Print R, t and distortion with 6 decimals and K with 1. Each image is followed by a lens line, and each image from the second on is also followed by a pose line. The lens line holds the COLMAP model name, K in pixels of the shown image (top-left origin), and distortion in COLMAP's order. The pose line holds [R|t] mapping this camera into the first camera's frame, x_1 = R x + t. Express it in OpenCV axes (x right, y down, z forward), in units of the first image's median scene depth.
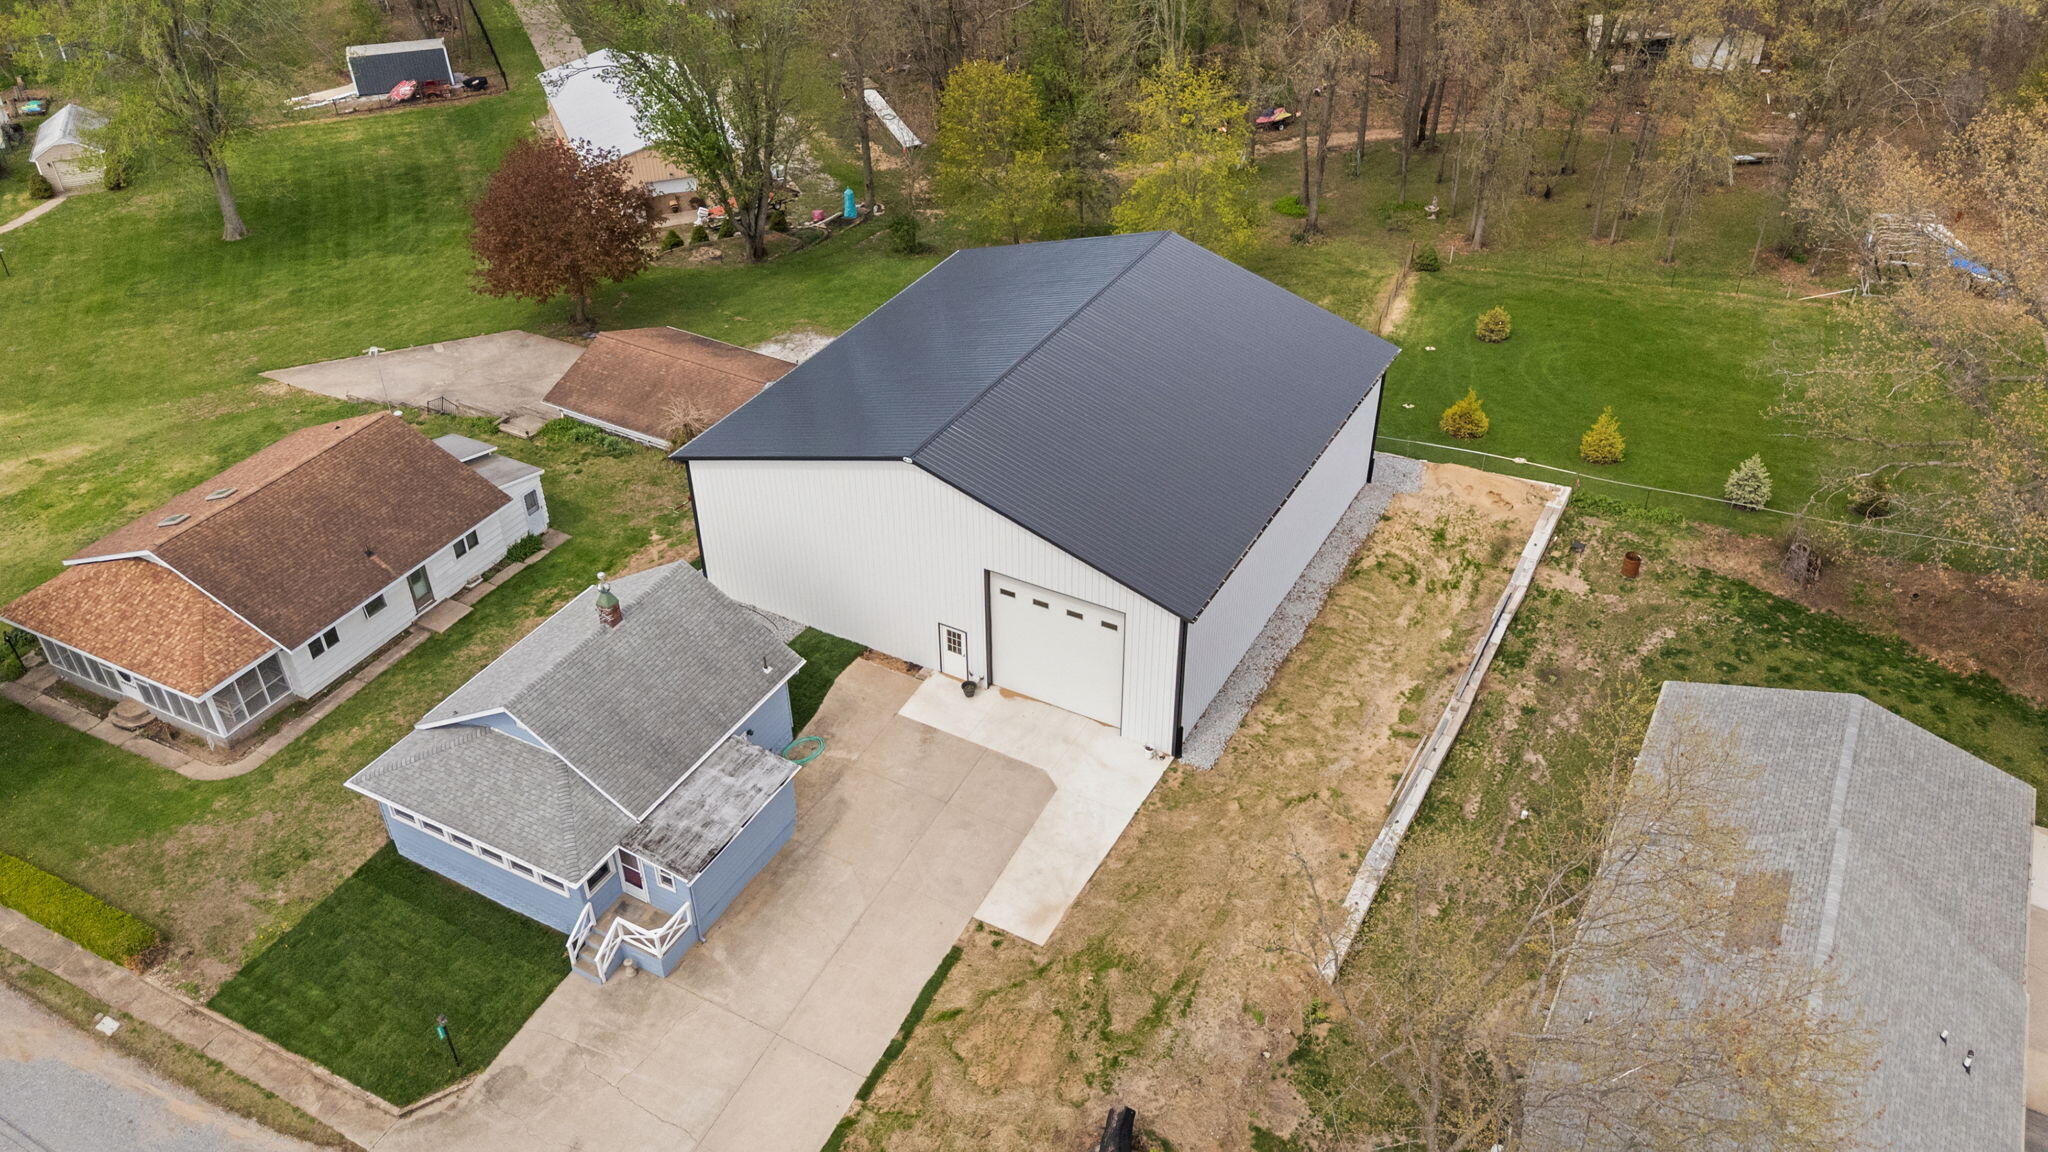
lens RADIAL K [[1558.7, 0, 1036.2], [0, 1558.7, 561.9], [0, 0, 1]] dist [0.072514, -0.074927]
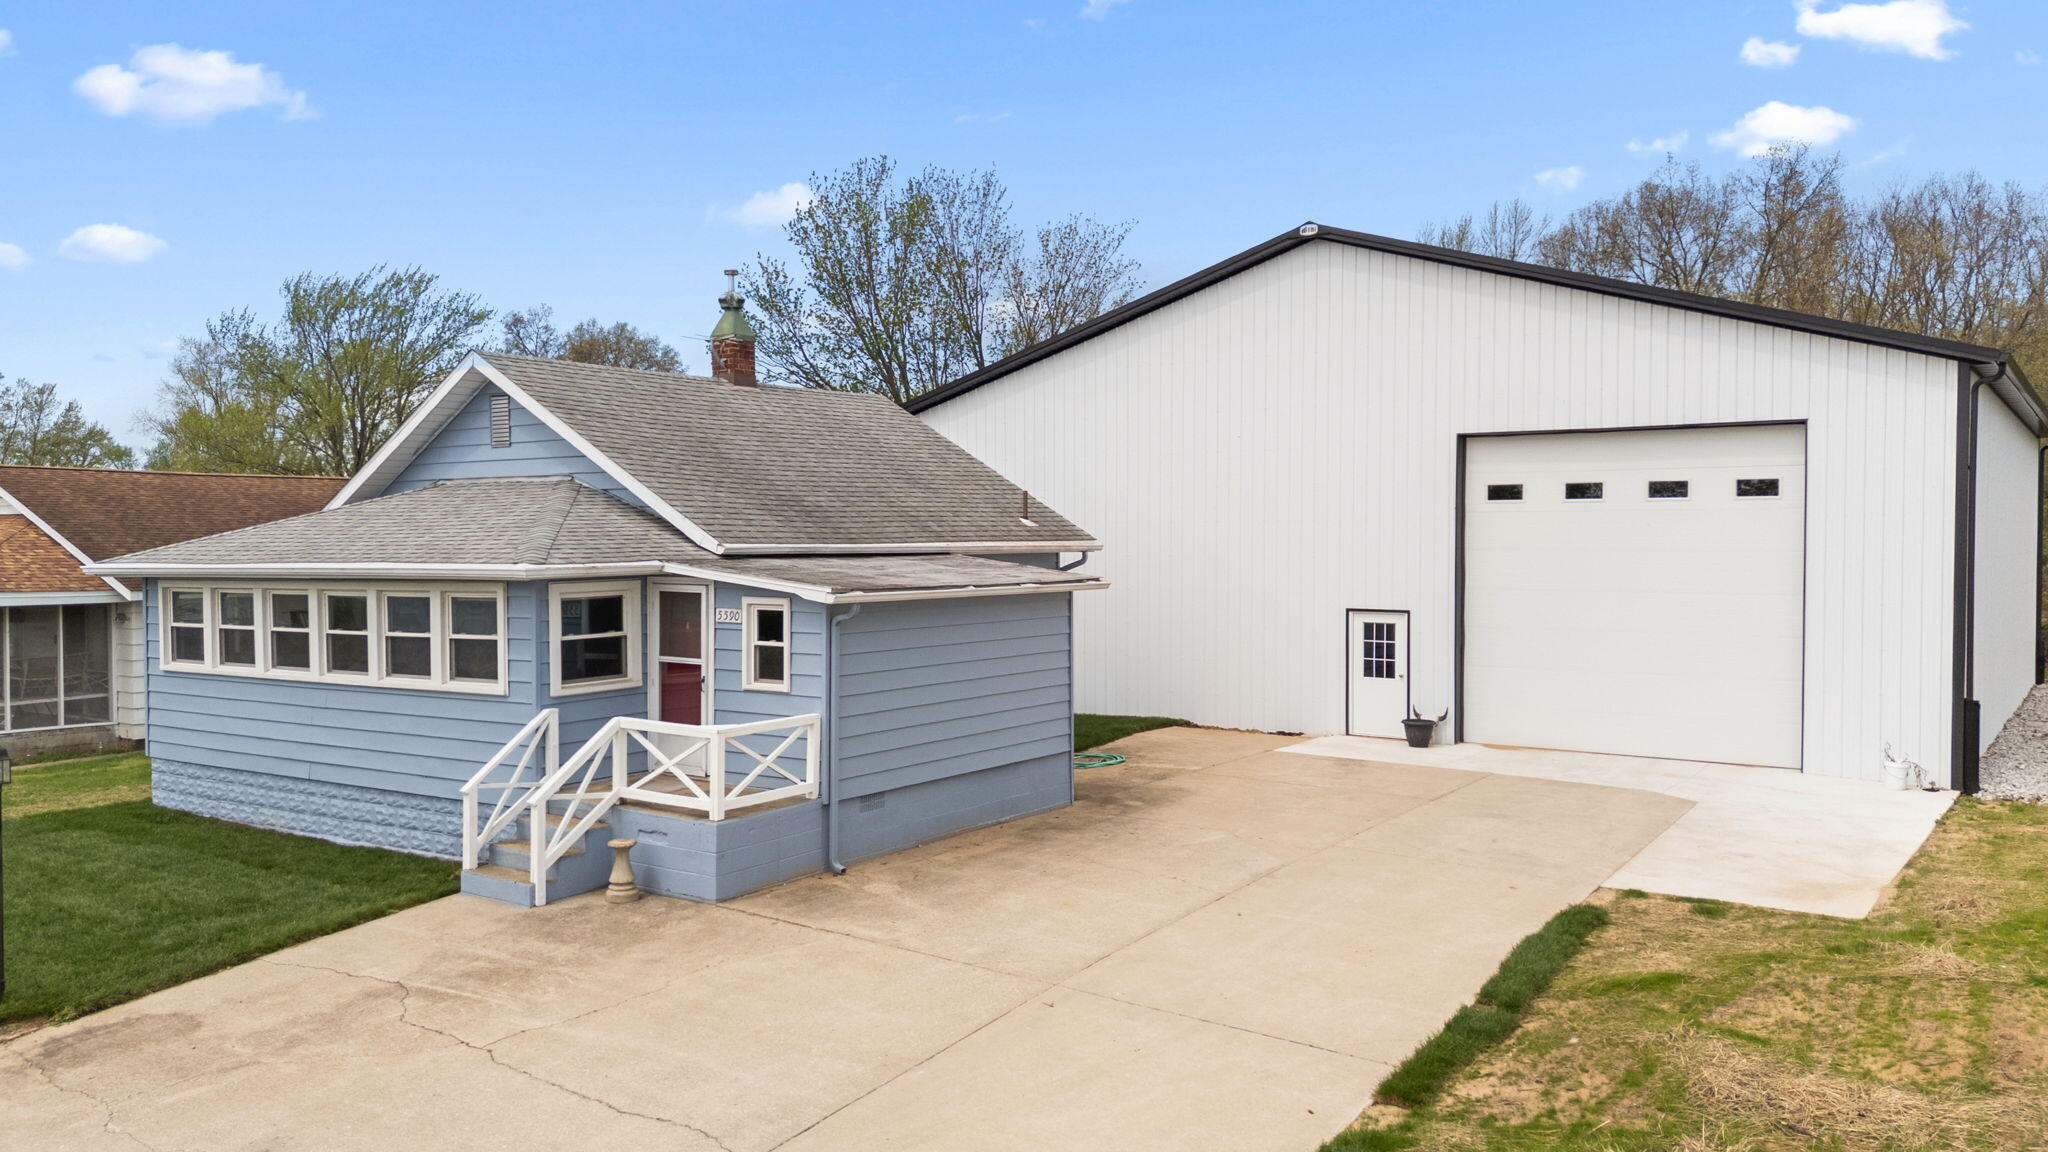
lens RADIAL K [[1558.7, 0, 1020.6], [0, 1558.7, 571.1], [0, 0, 1]] dist [0.072514, -0.074927]
pose [[0.993273, 0.005944, -0.115640, -0.111613], [-0.069632, 0.828595, -0.555501, 0.323882], [0.092517, 0.559817, 0.823435, 0.578001]]
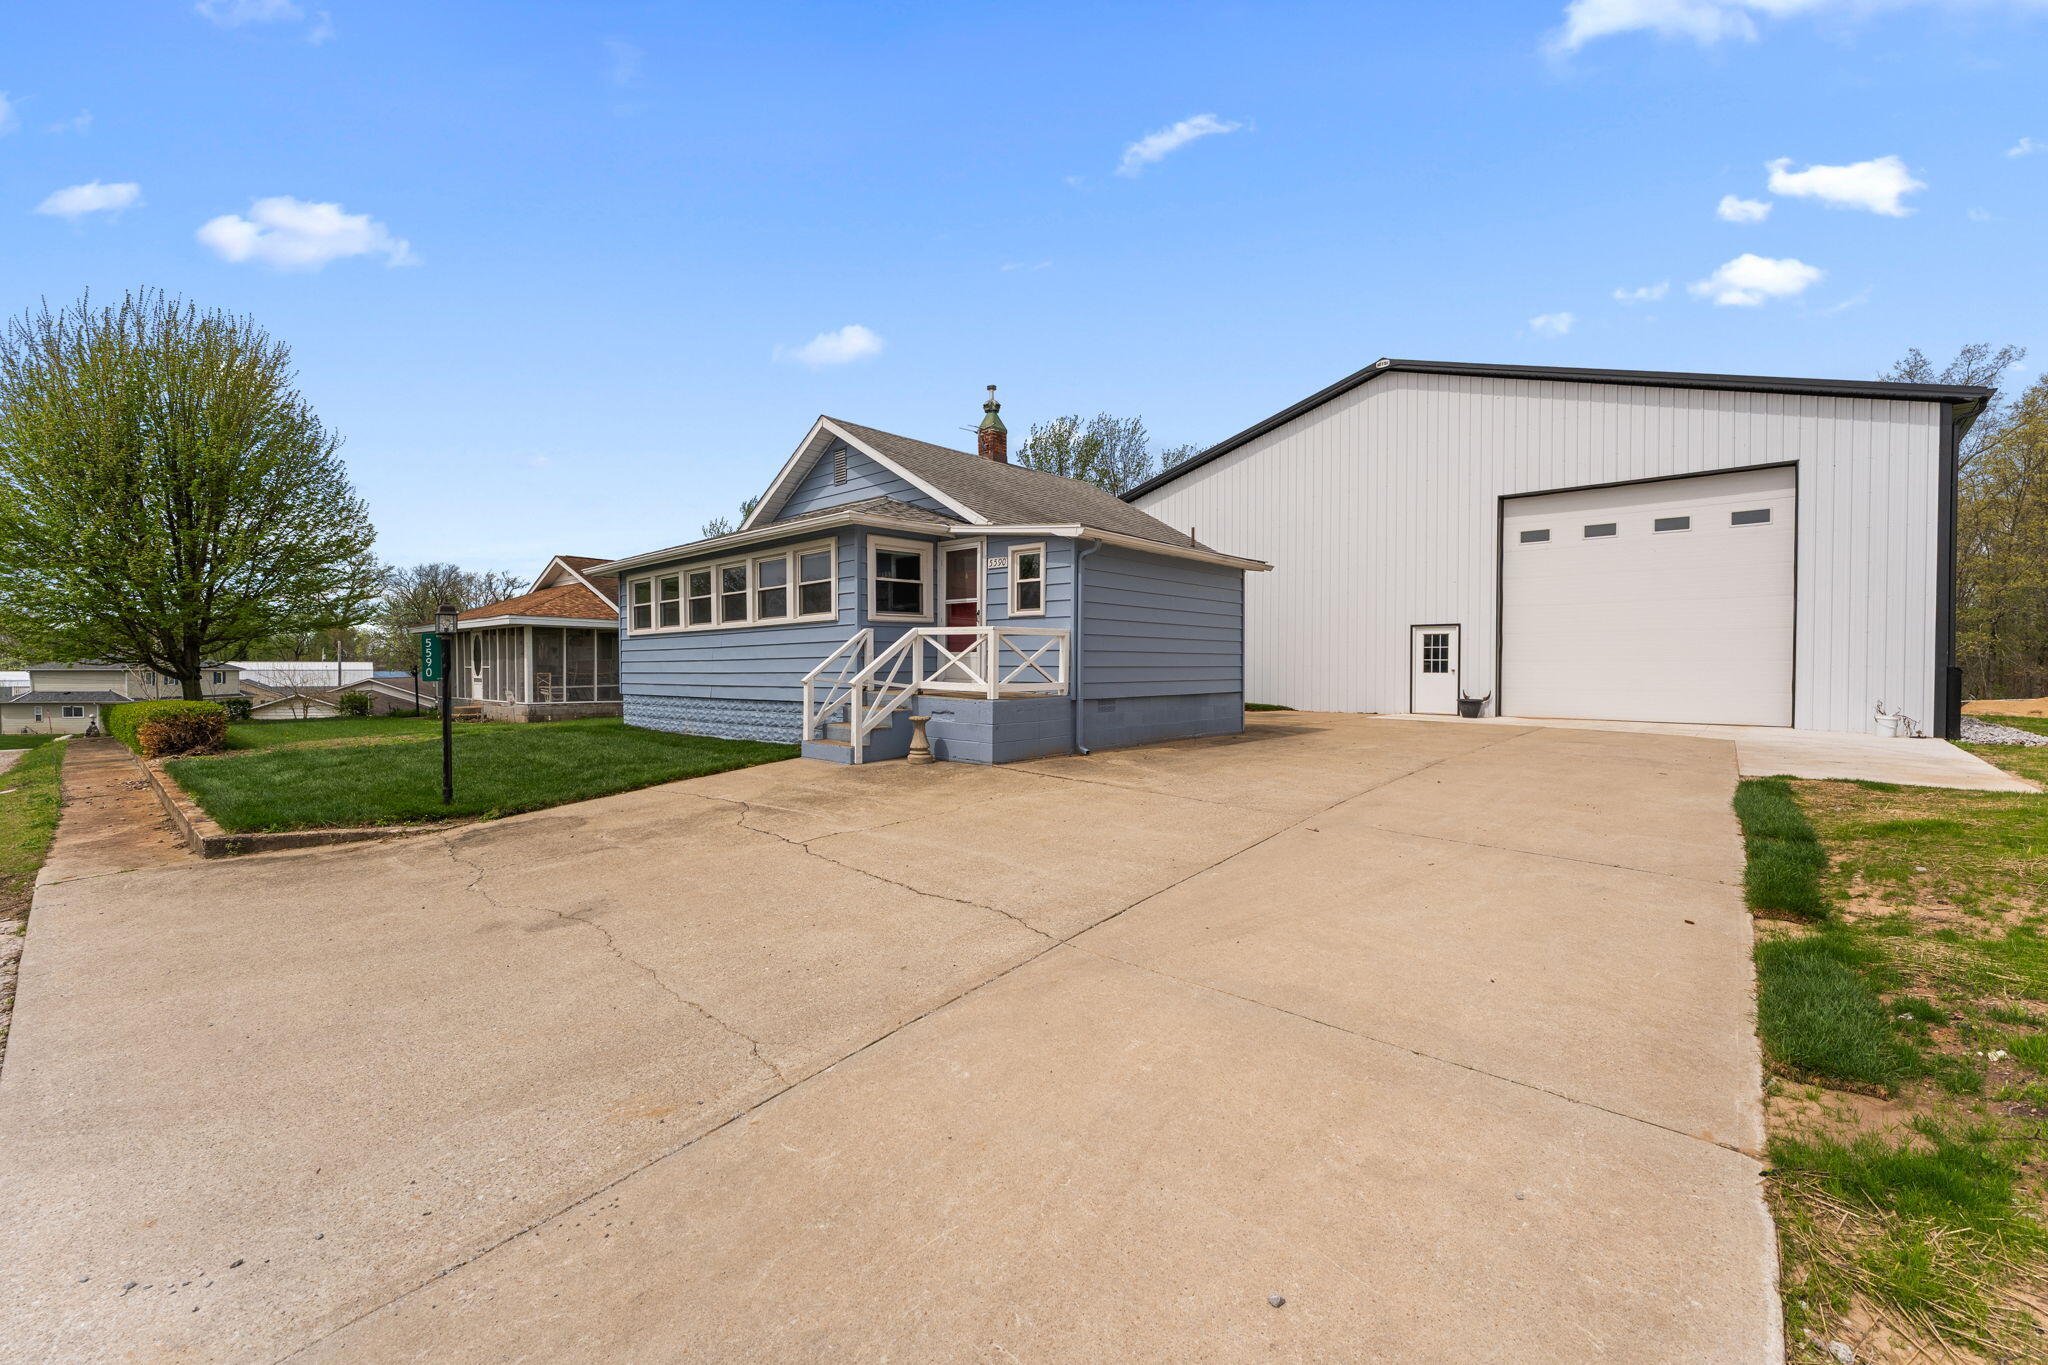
lens RADIAL K [[848.7, 0, 1009.8], [0, 848.7, 671.4], [0, 0, 1]] dist [-0.005820, -0.000341]
pose [[0.967323, 0.007492, -0.253436, -0.146125], [-0.151108, 0.819684, -0.552526, 0.308209], [0.203598, 0.572767, 0.794031, 0.675278]]
